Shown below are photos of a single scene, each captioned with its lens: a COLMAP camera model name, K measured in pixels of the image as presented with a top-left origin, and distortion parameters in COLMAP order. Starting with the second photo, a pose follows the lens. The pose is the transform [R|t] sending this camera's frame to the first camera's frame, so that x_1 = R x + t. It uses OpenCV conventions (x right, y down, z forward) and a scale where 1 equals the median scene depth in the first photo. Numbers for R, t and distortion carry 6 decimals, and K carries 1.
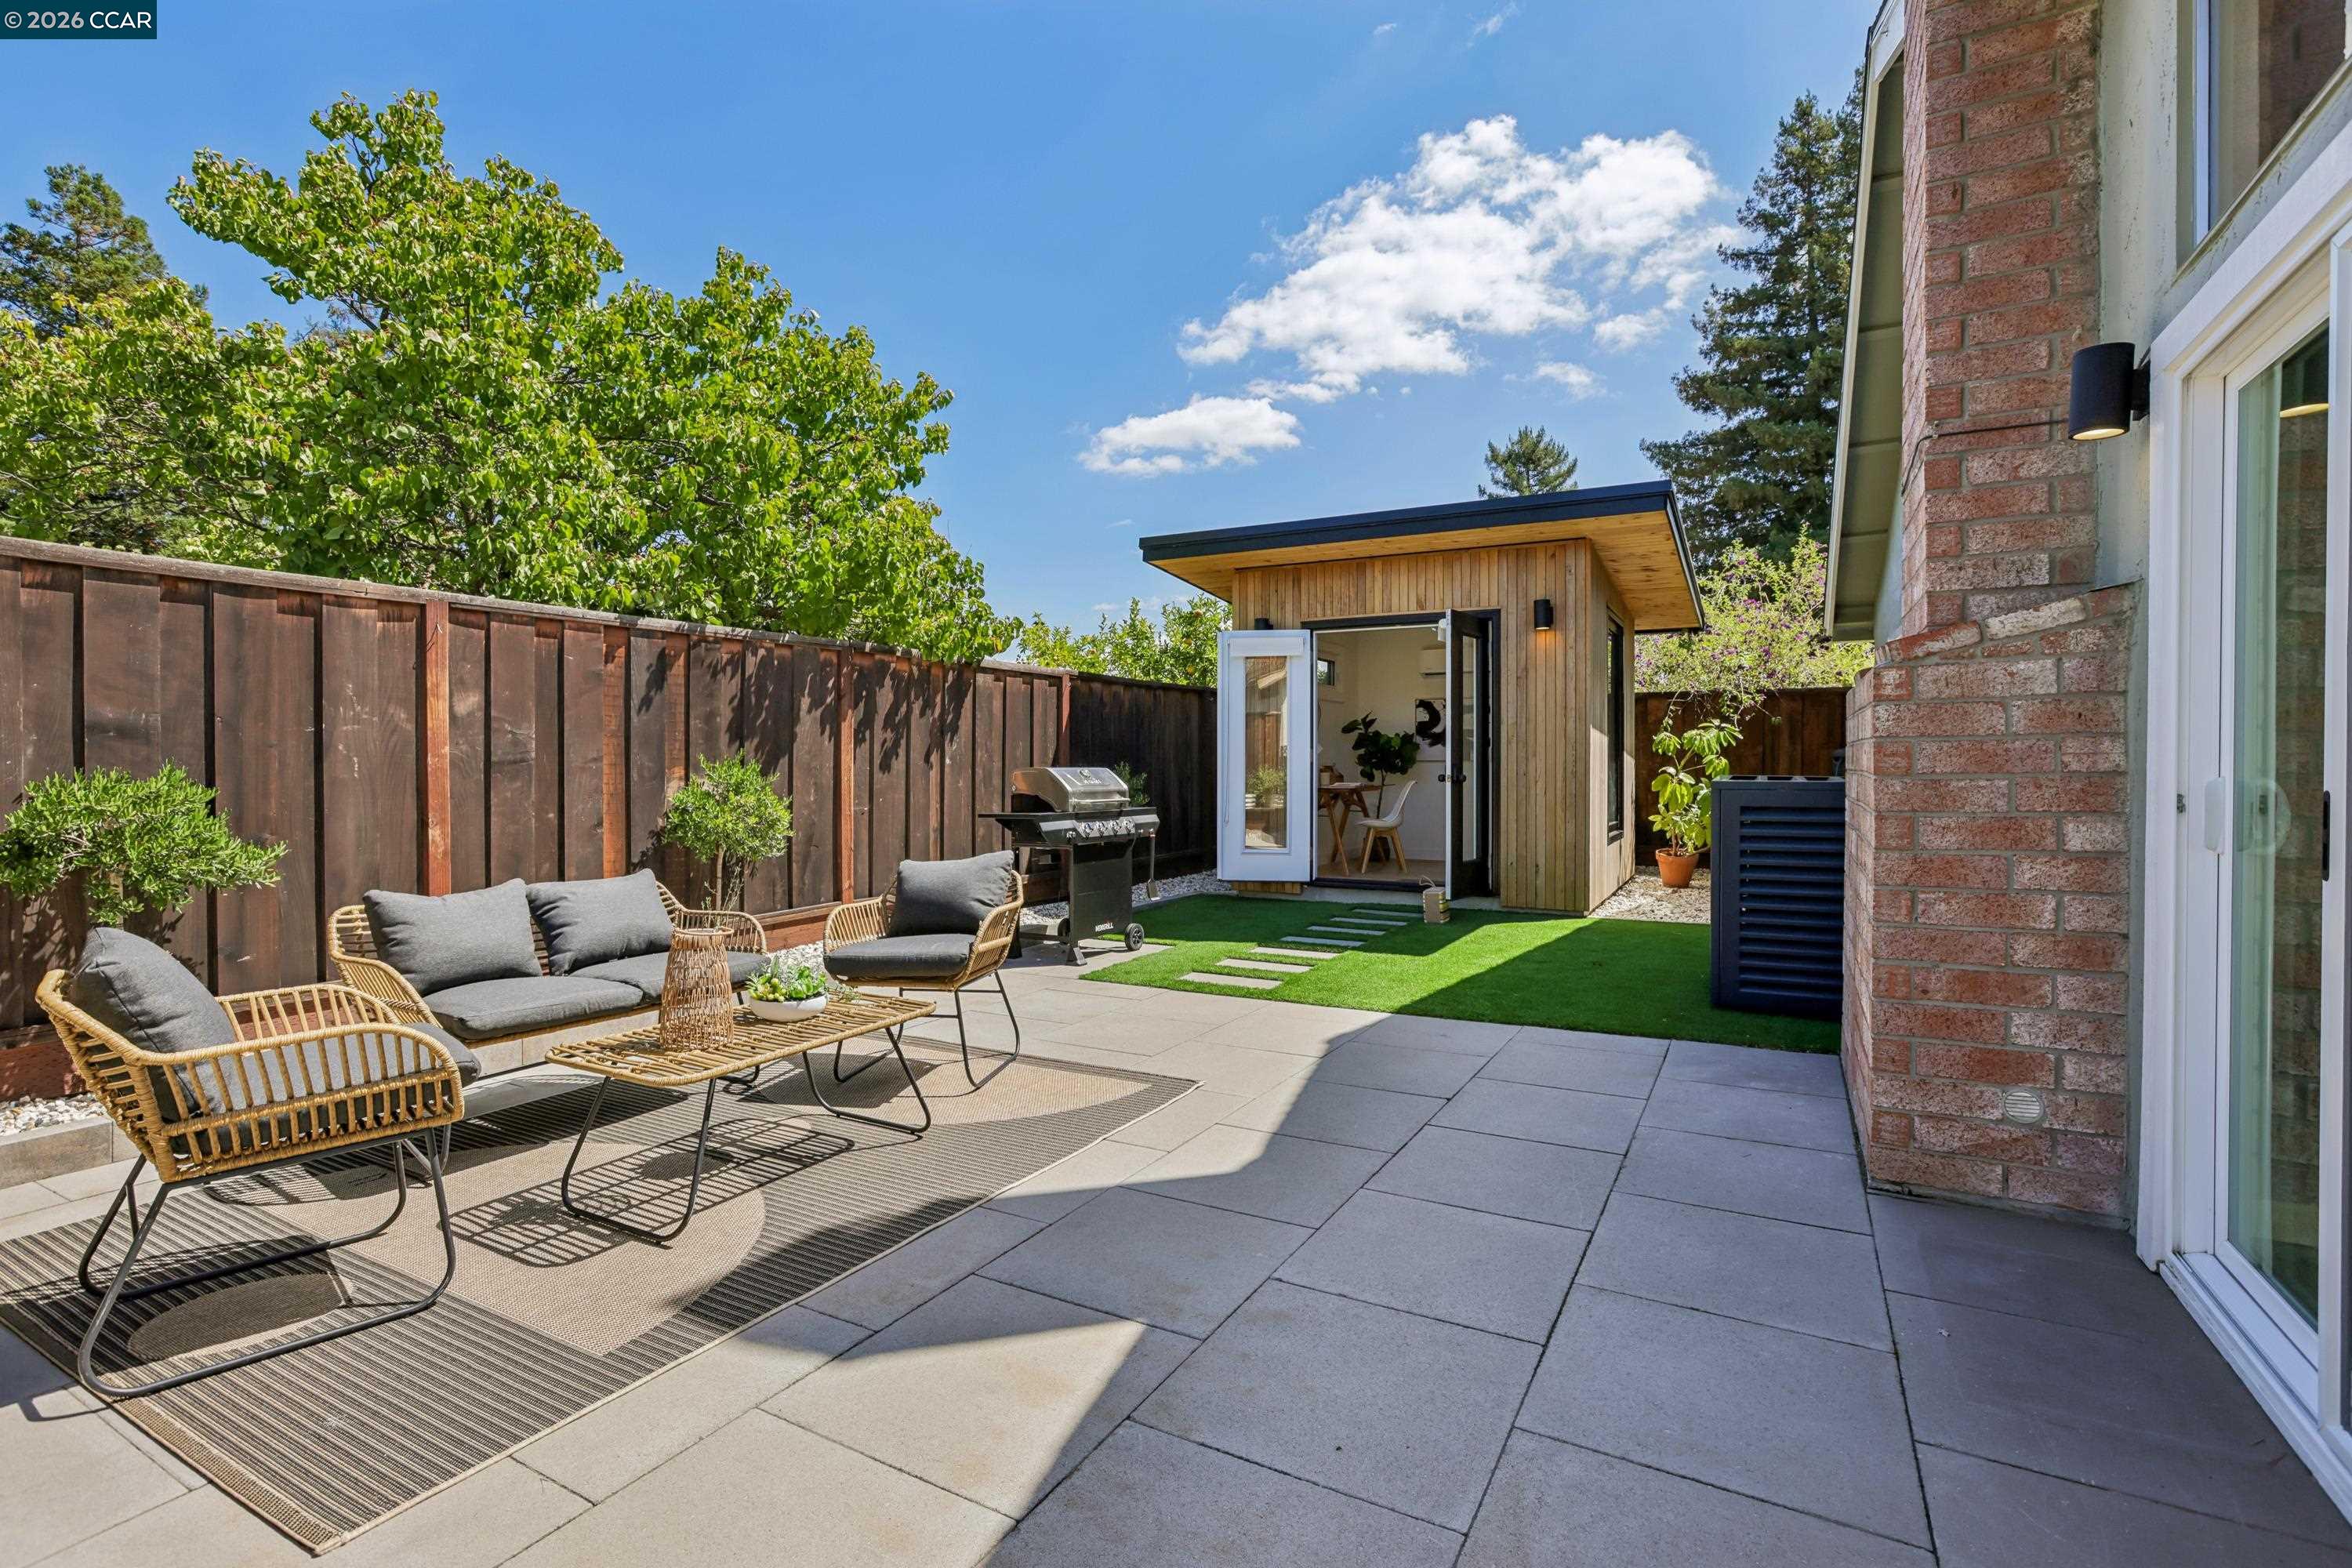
lens RADIAL K [[1077.1, 0, 1178.5], [0, 1077.1, 765.6], [0, 0, 1]] dist [-0.031174, 0.006917]
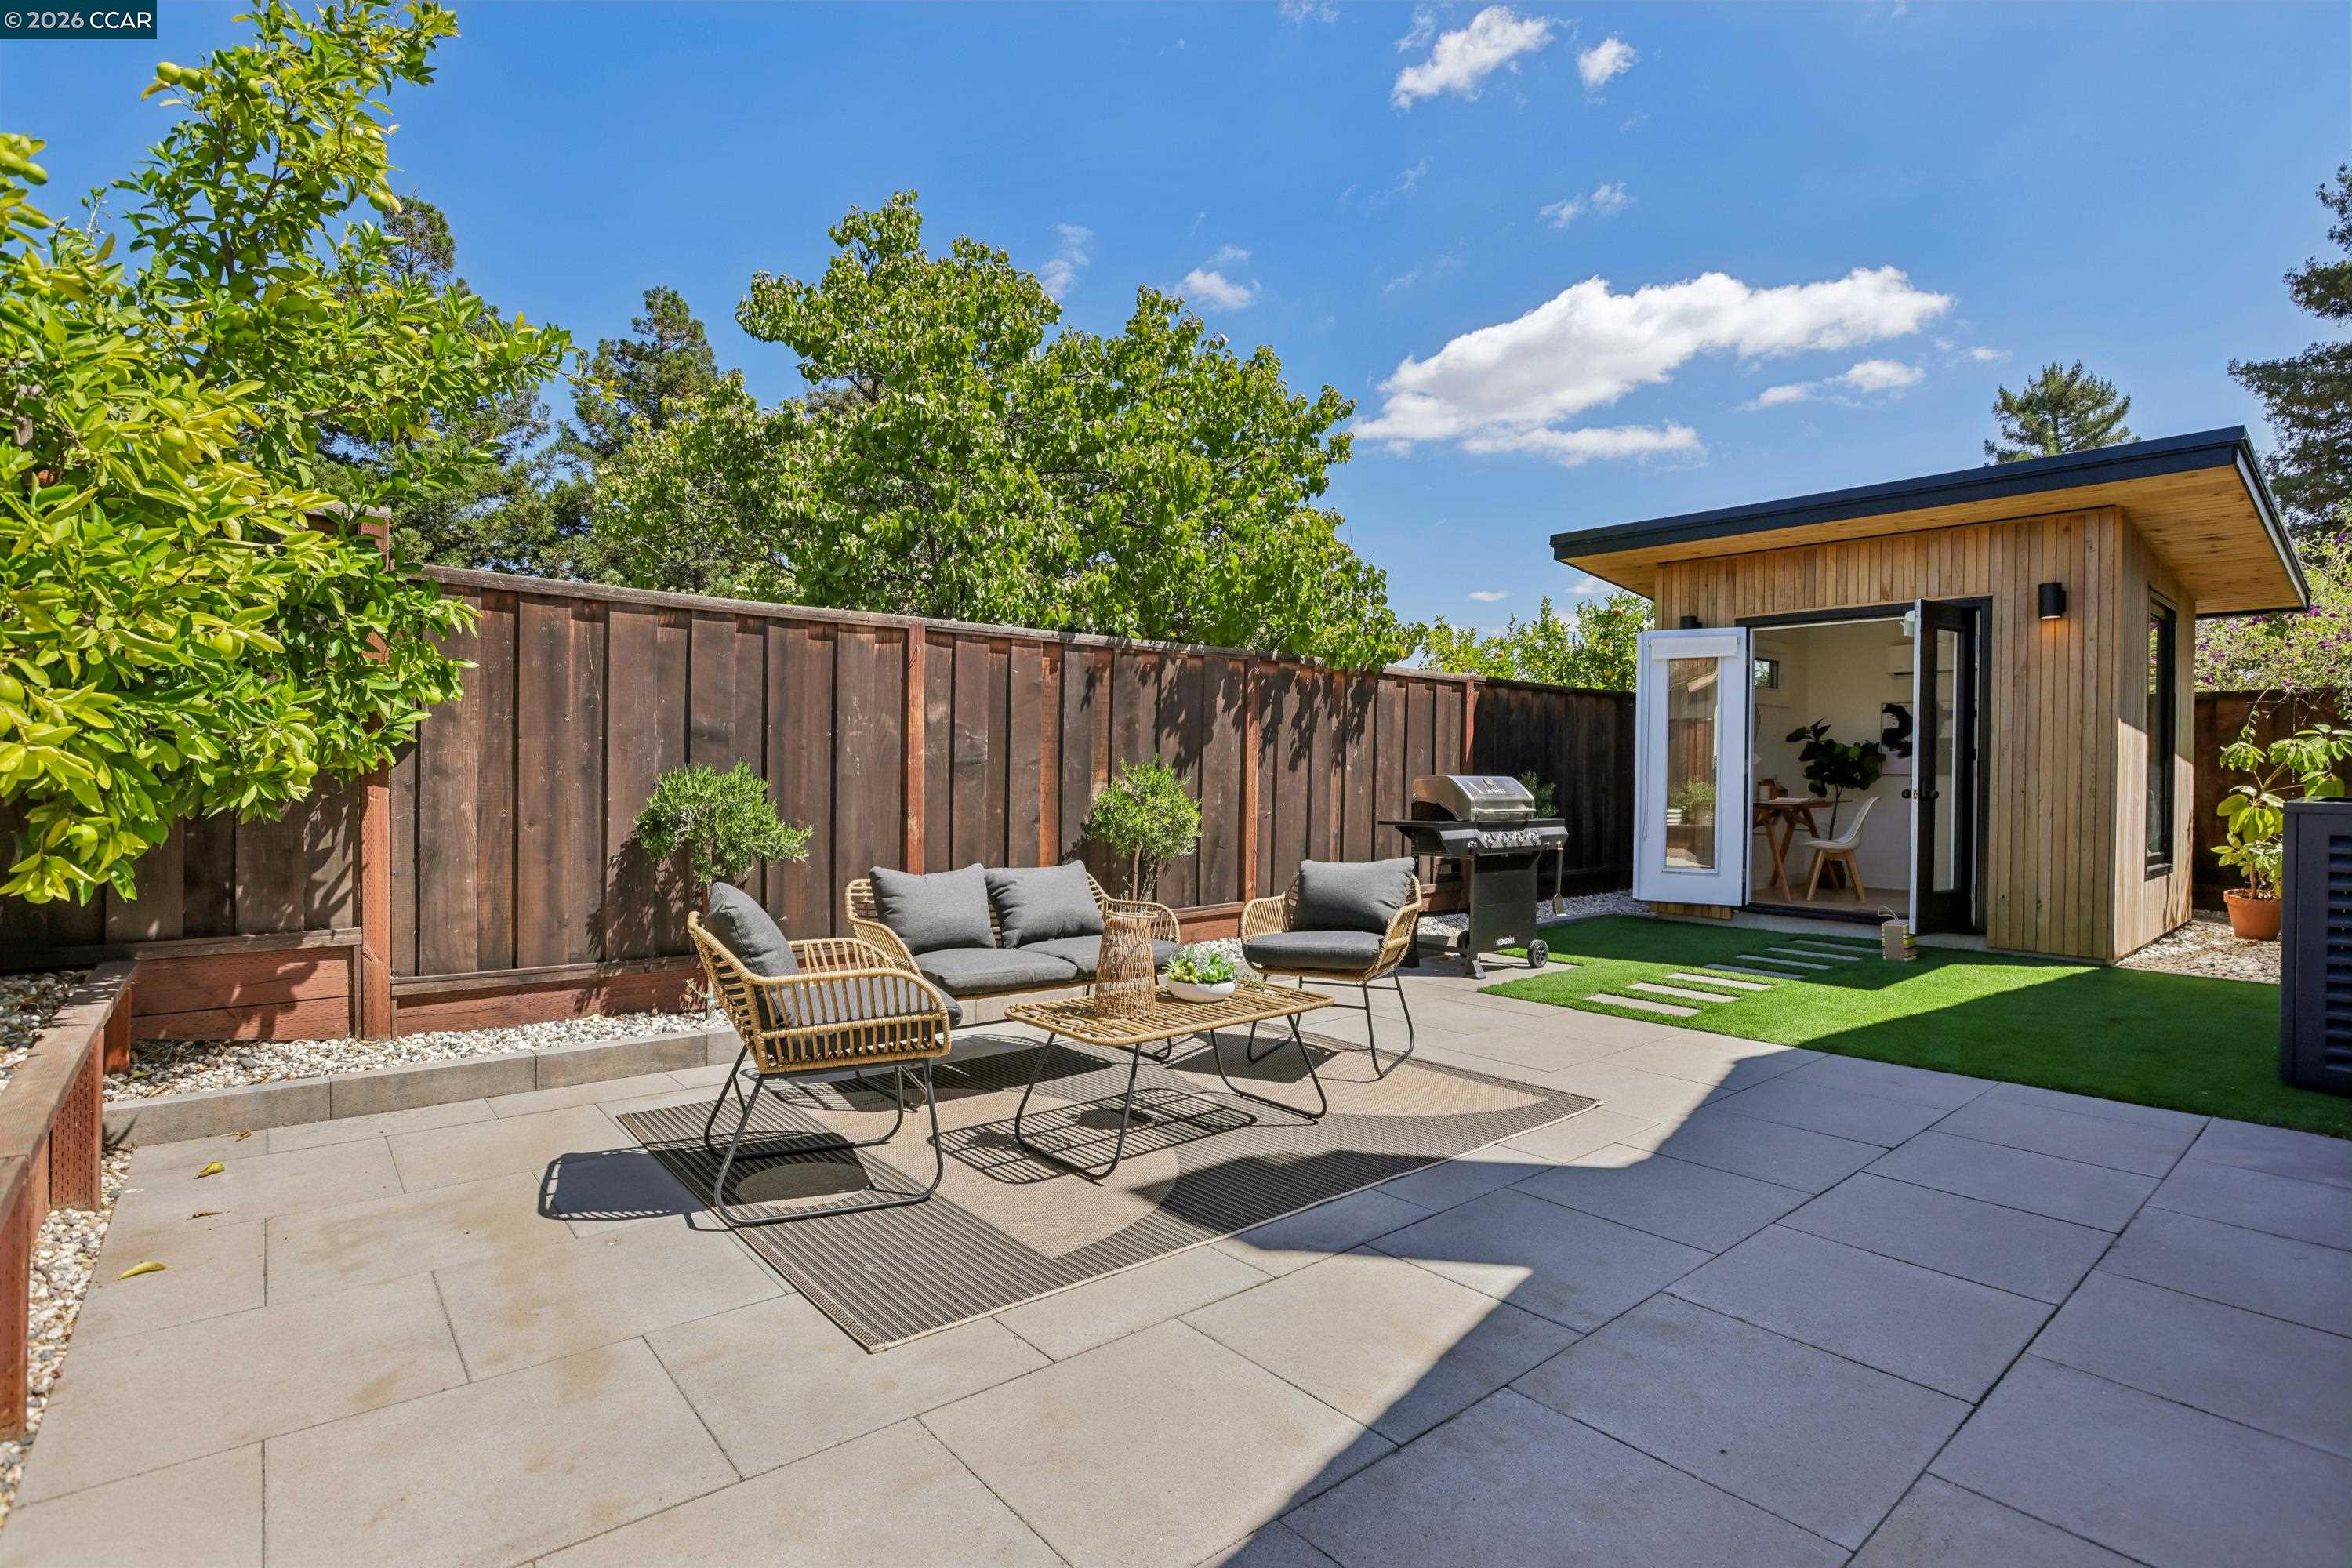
lens RADIAL K [[1127.2, 0, 1172.4], [0, 1127.2, 767.4], [0, 0, 1]] dist [-0.035406, 0.006552]
pose [[0.934177, 0.012080, -0.356605, 0.010229], [-0.014134, 0.999895, -0.003154, 0.001754], [0.356529, 0.007987, 0.934250, -0.055607]]
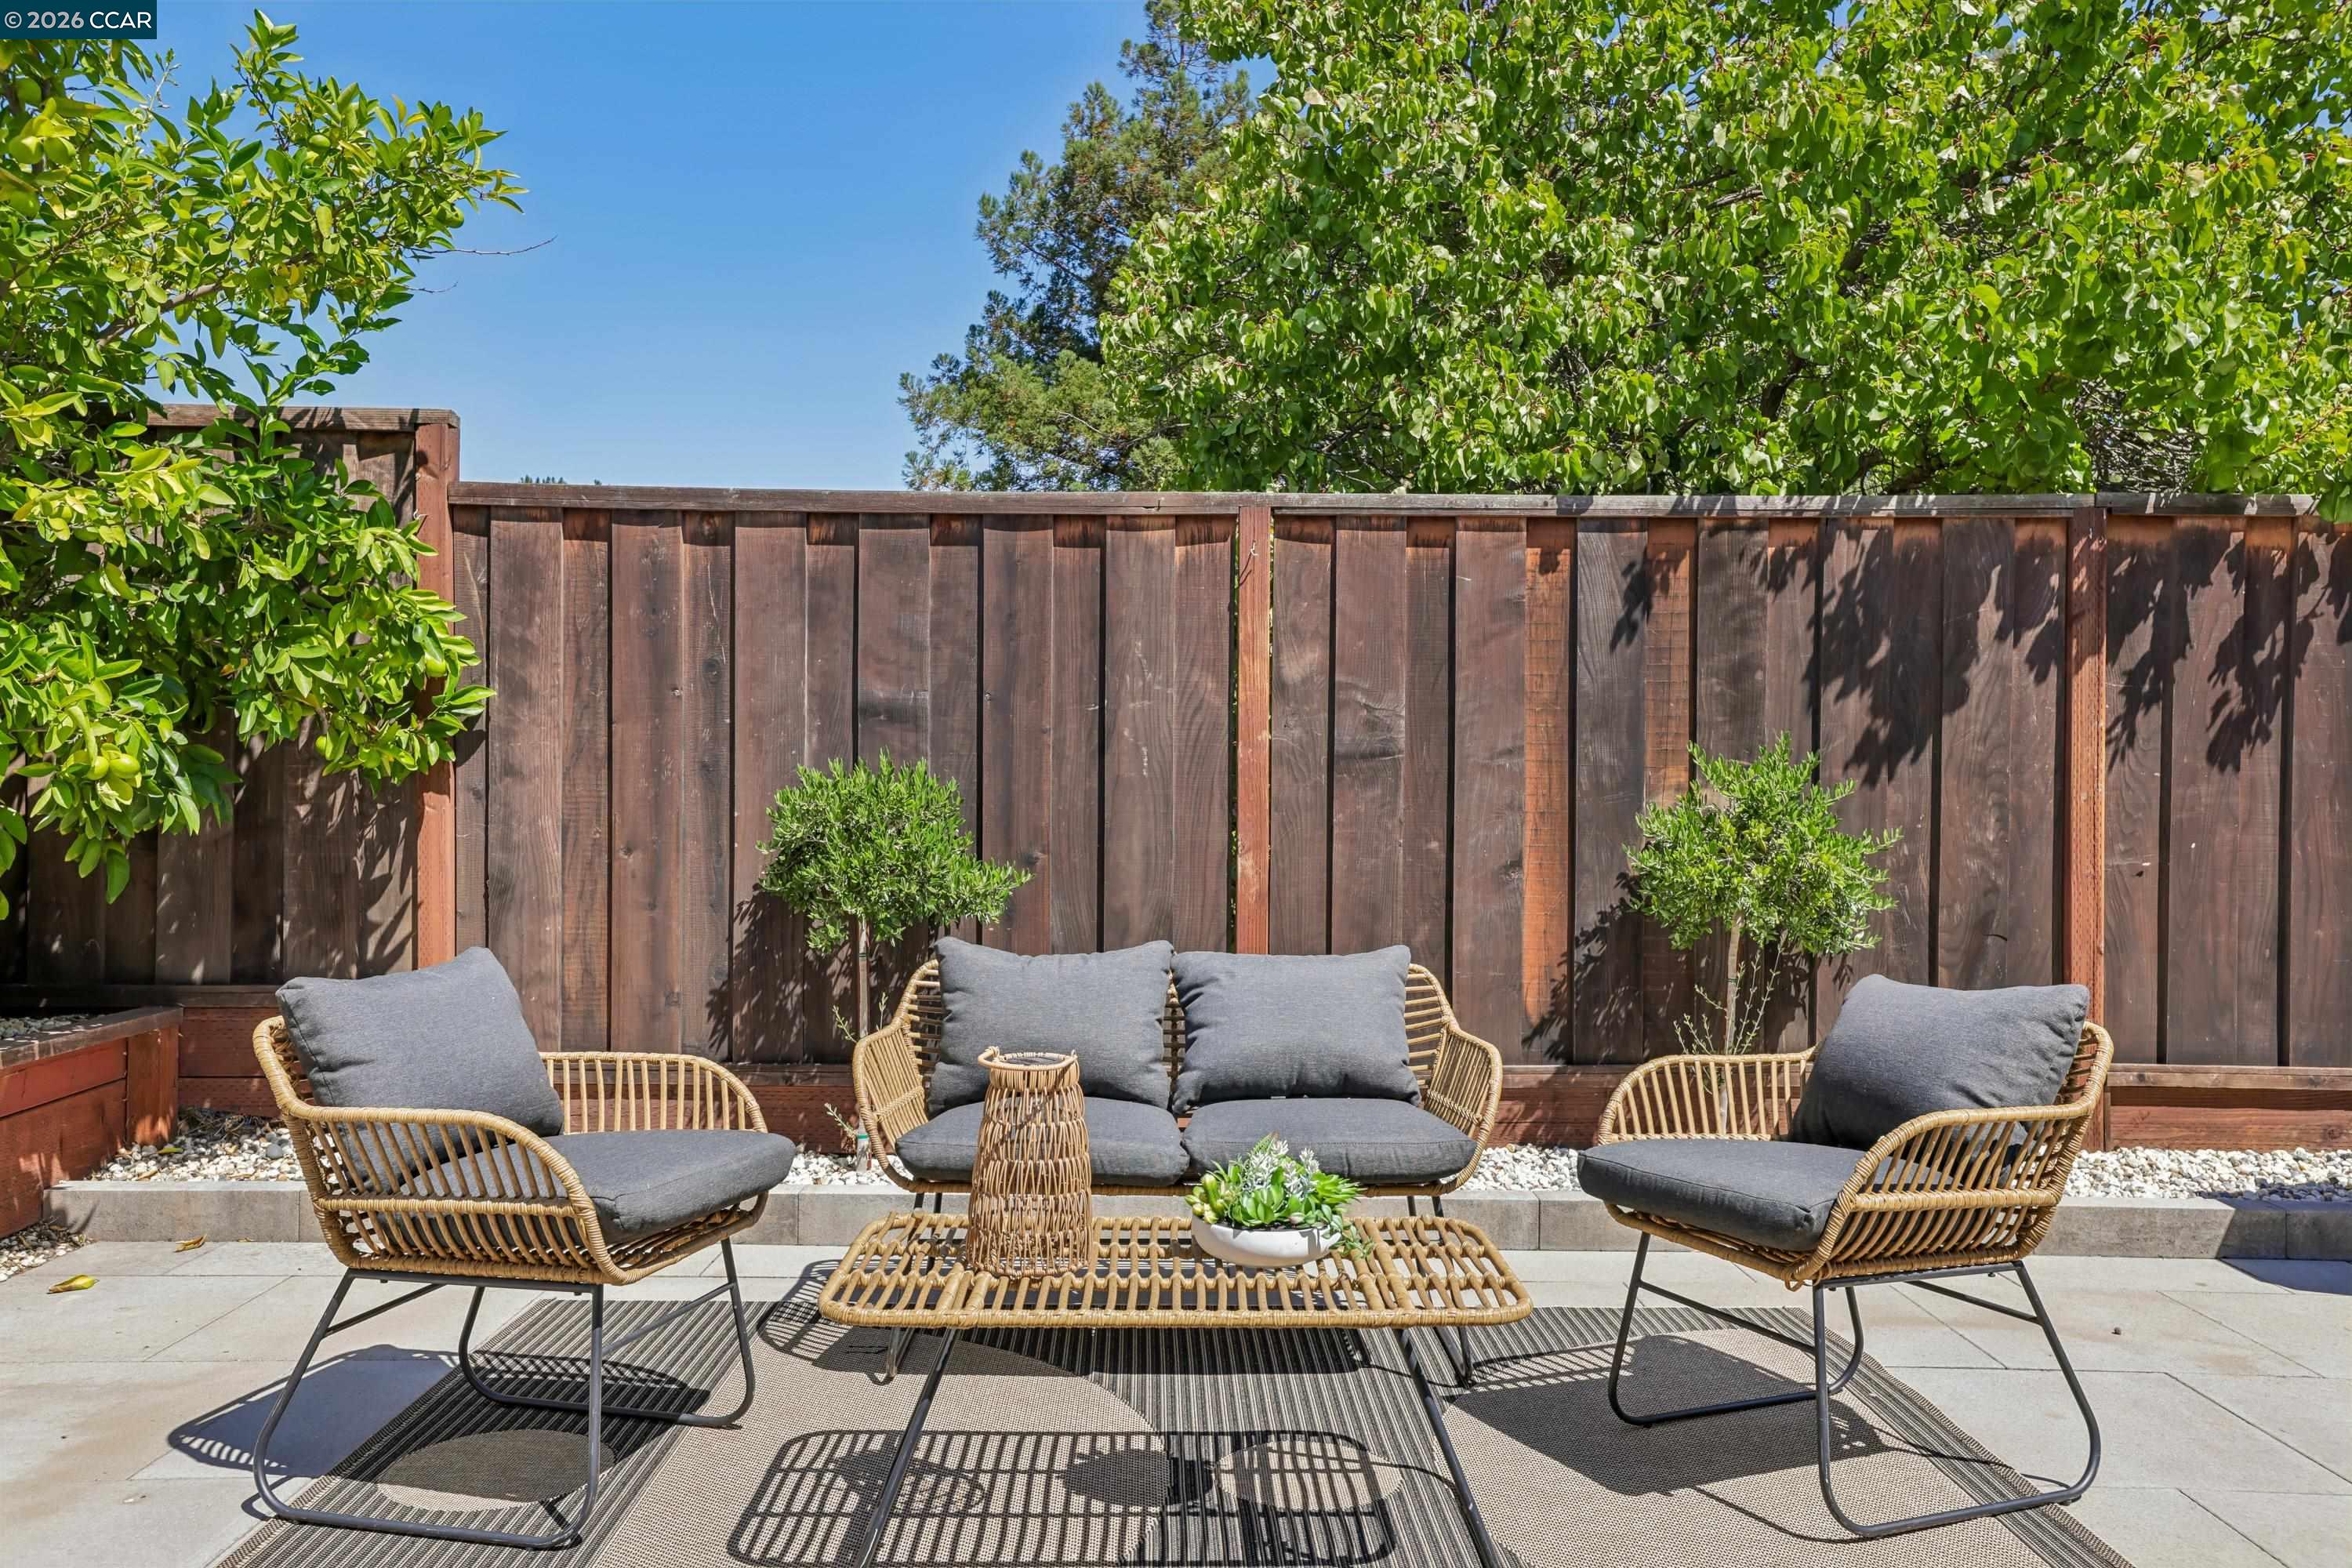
lens RADIAL K [[1873.2, 0, 1180.1], [0, 1873.2, 779.7], [0, 0, 1]] dist [0.010626, 0.024939]
pose [[0.504608, 0.013088, -0.863249, 0.226180], [-0.009249, 0.999910, 0.009753, 0.000952], [0.863299, 0.003062, 0.504683, 0.310178]]
